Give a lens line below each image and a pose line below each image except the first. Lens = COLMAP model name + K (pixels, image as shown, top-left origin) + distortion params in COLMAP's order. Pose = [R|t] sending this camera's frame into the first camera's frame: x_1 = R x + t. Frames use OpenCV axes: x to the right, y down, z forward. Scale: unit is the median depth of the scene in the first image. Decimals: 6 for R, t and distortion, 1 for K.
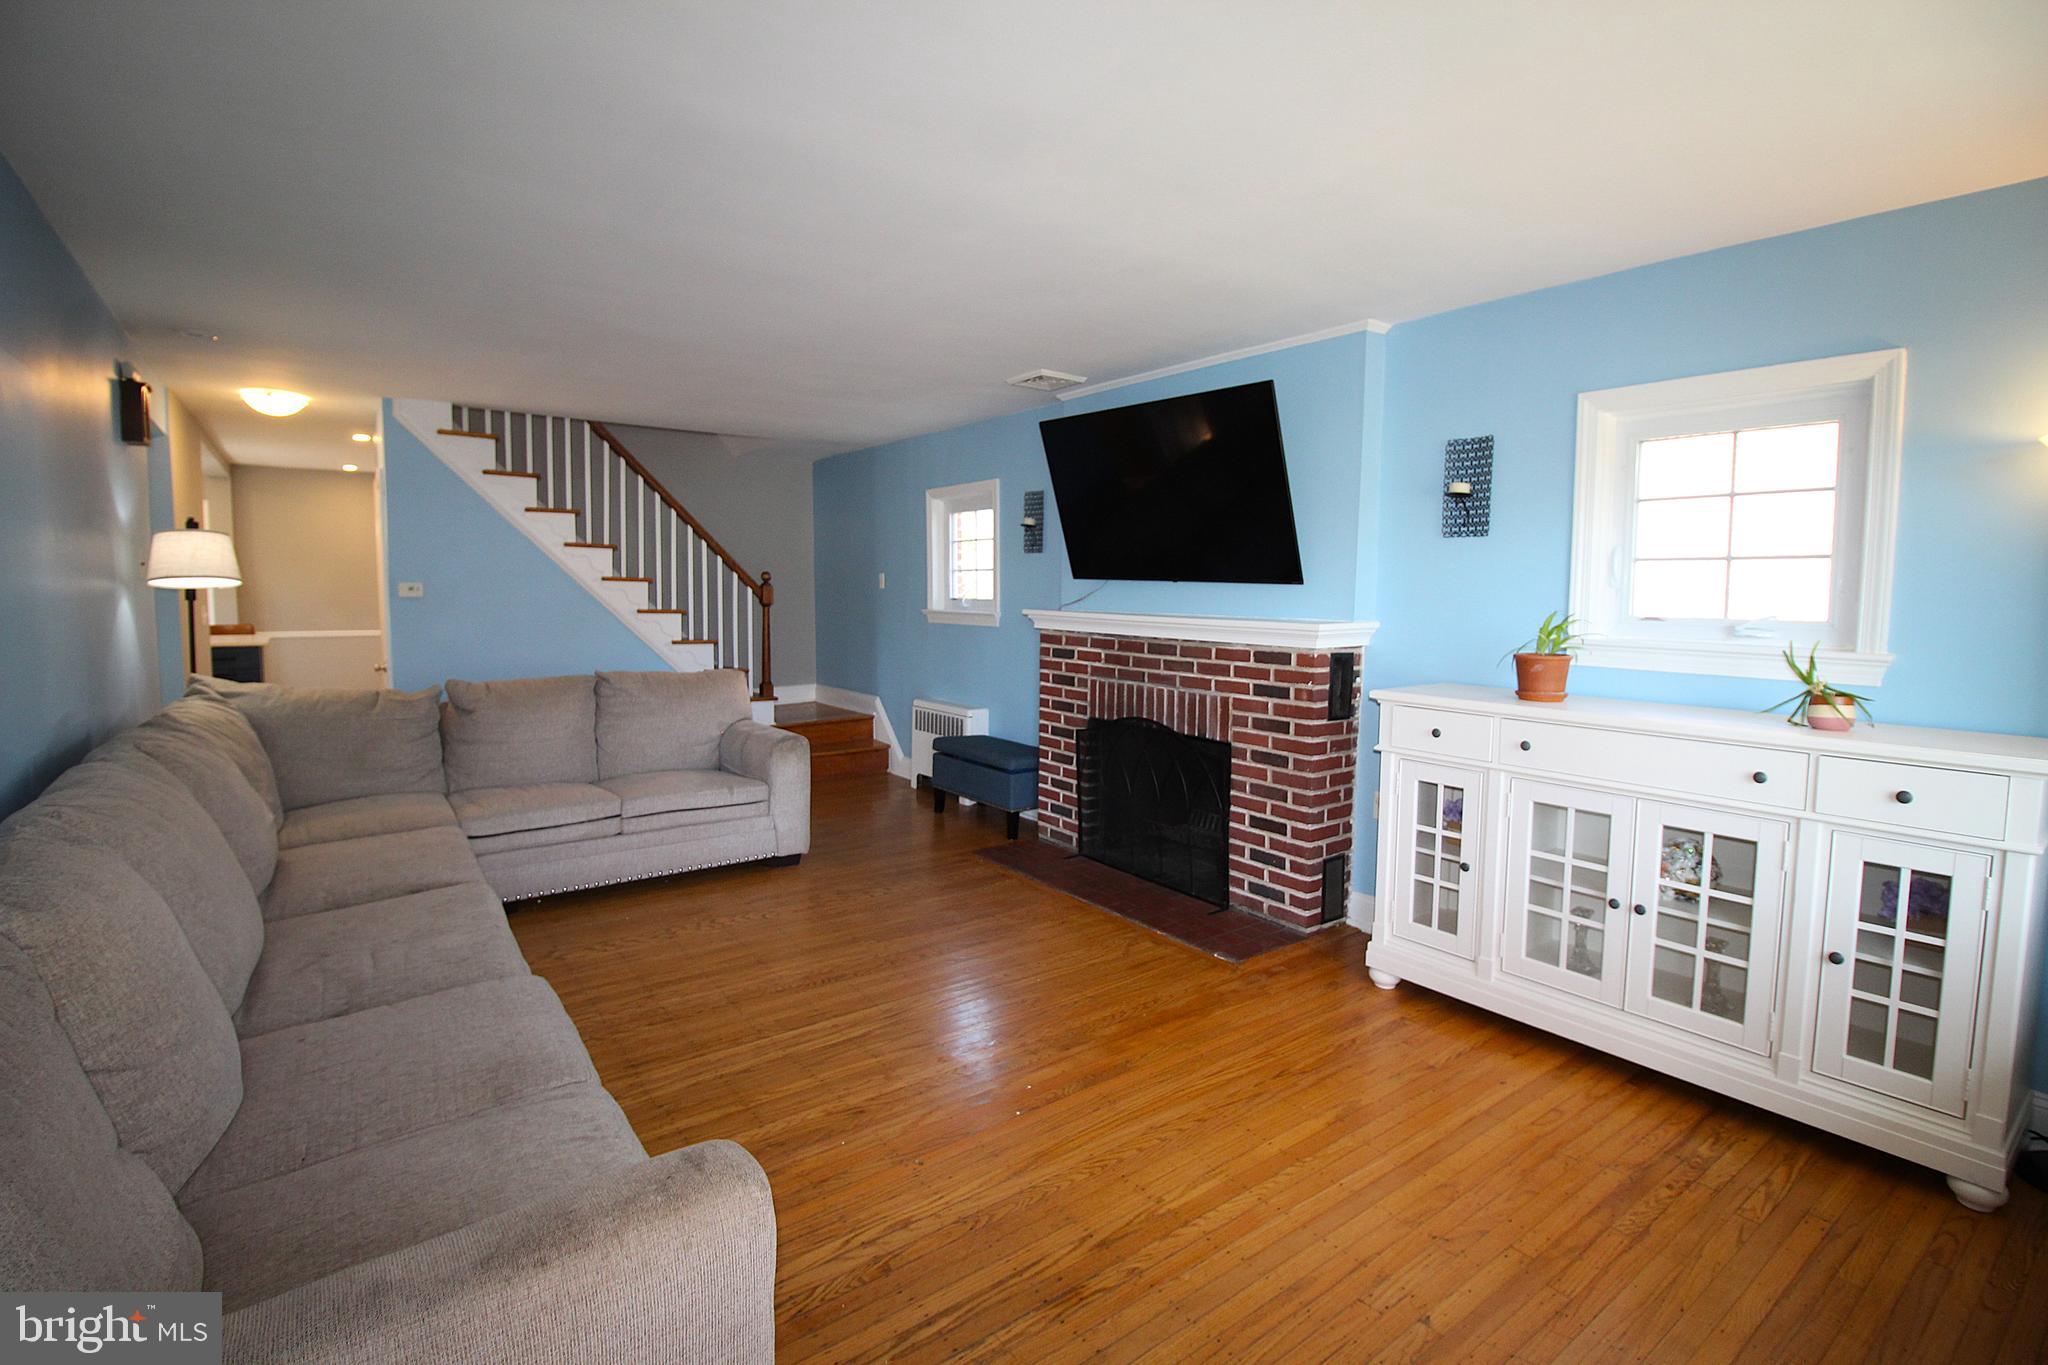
lens RADIAL K [[946.6, 0, 1031.2], [0, 946.6, 661.2], [0, 0, 1]] dist [0.001849, -0.015394]
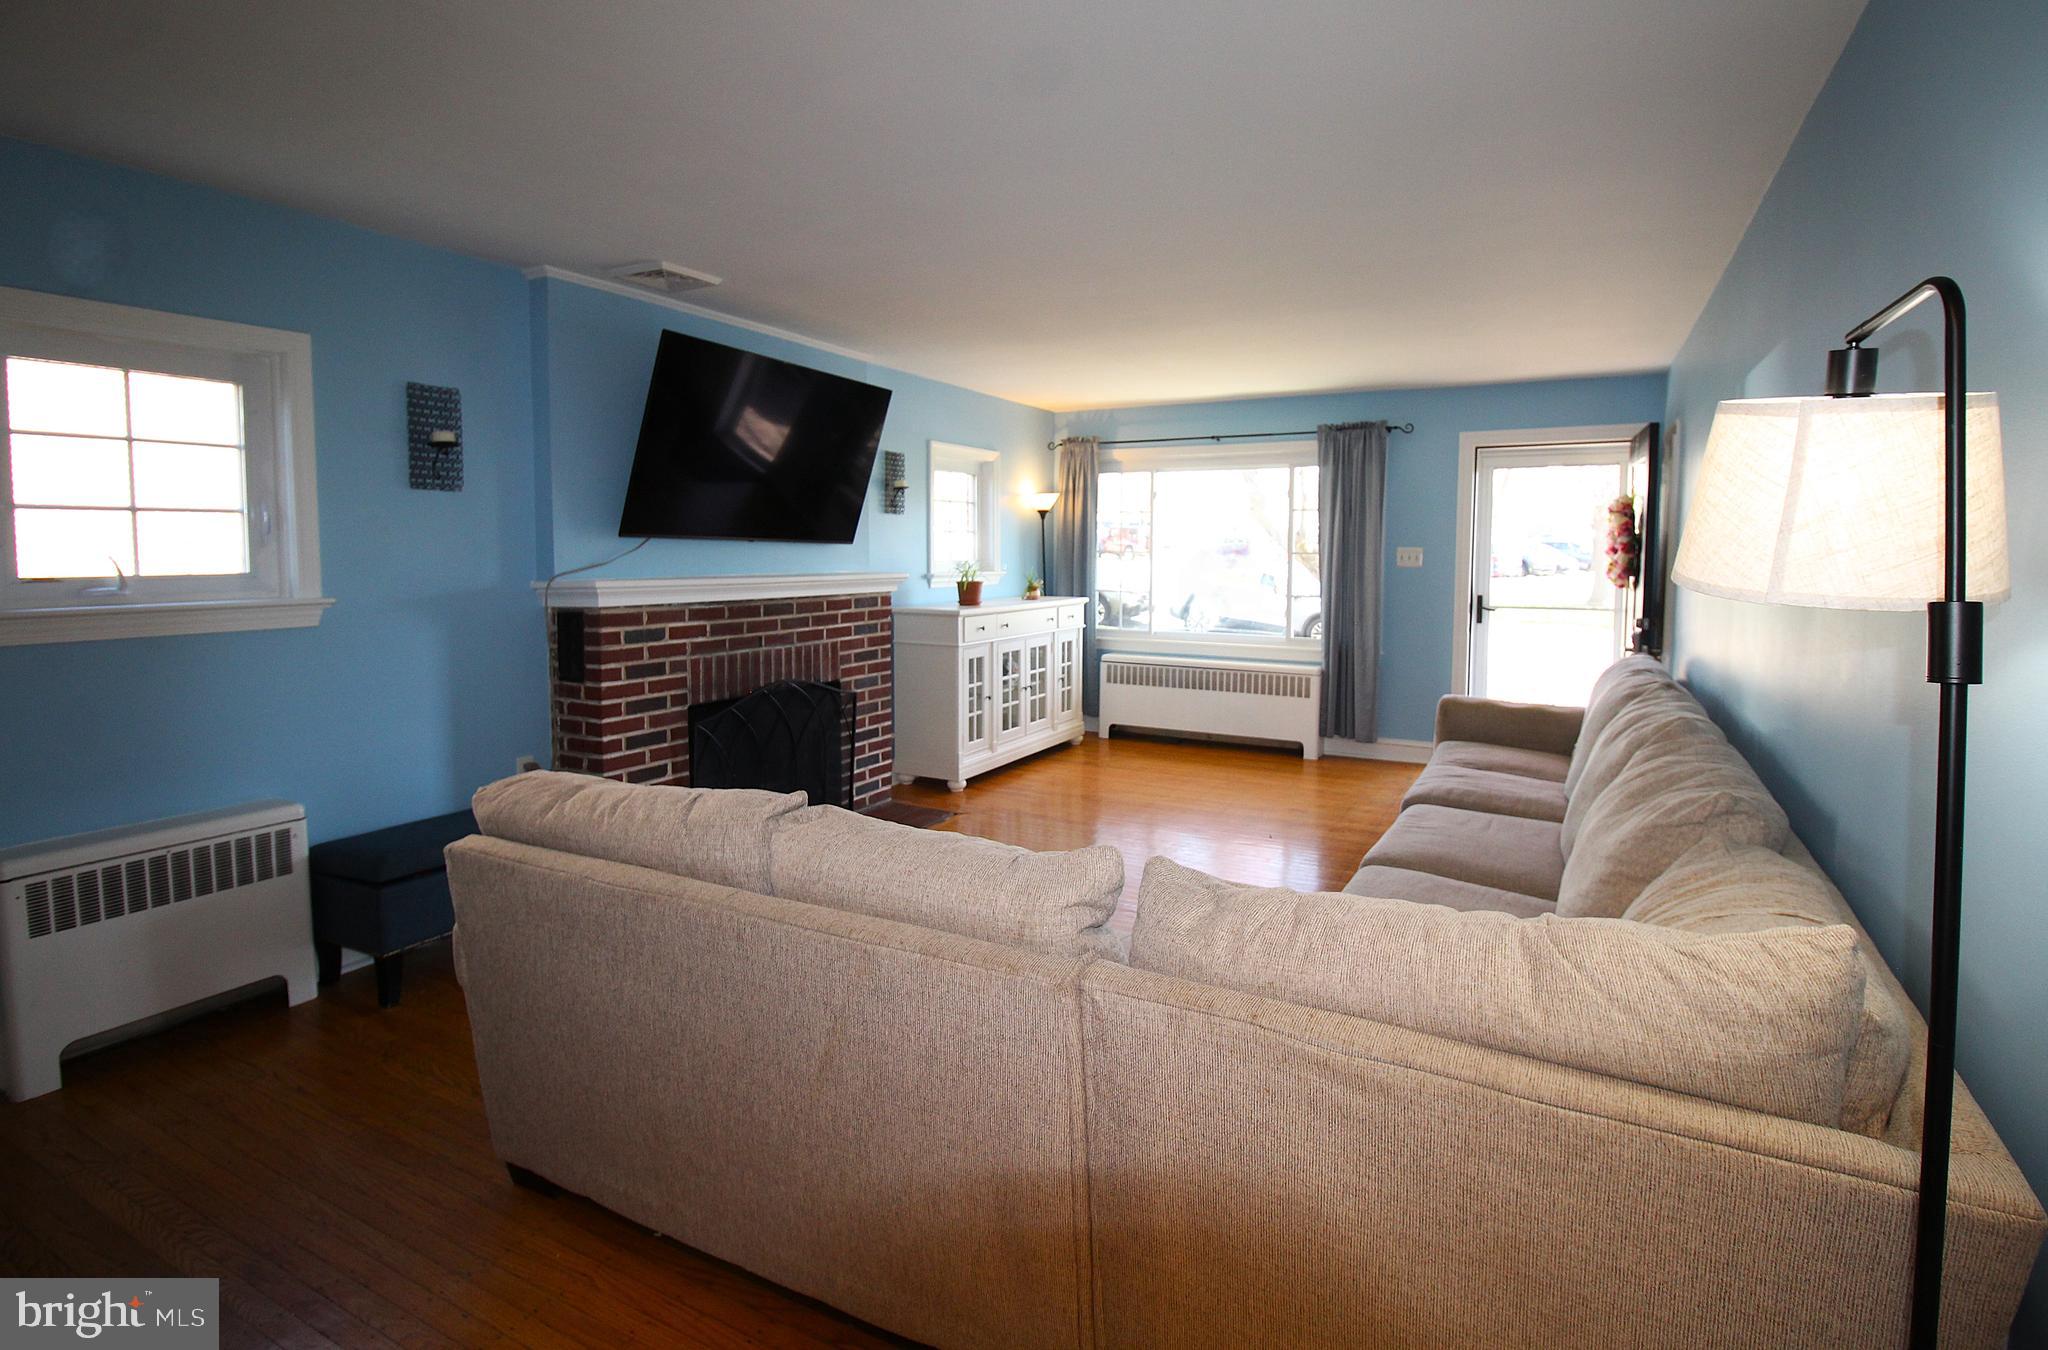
lens RADIAL K [[978.0, 0, 1018.8], [0, 978.0, 612.0], [0, 0, 1]] dist [-0.025313, -0.000070]
pose [[-0.402461, -0.070267, 0.912737, -0.896080], [0.064945, 0.992346, 0.105032, -0.100663], [-0.913131, 0.101549, -0.394817, 1.163476]]
